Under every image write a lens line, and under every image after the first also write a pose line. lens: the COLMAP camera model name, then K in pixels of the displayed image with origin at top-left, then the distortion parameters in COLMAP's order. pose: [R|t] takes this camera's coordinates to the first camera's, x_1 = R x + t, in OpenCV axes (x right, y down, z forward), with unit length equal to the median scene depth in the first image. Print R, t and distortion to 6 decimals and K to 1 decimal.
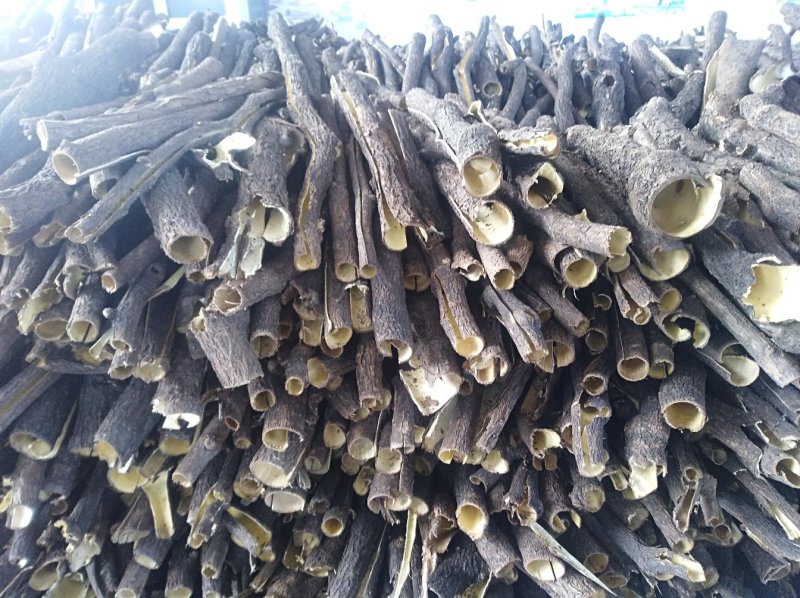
lens RADIAL K [[636.1, 0, 403.0], [0, 636.1, 301.1], [0, 0, 1]] dist [0.071322, -0.108672]
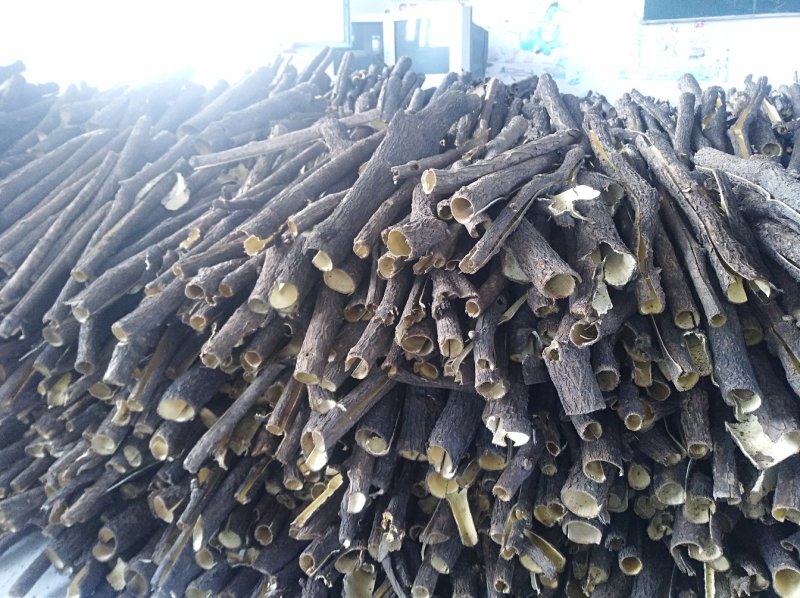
lens RADIAL K [[636.1, 0, 403.0], [0, 636.1, 301.1], [0, 0, 1]] dist [0.071322, -0.108672]
pose [[0.966287, 0.091333, -0.240724, -0.262415], [-0.108494, 0.992345, -0.059000, 0.033566], [0.233492, 0.083128, 0.968799, -0.122128]]
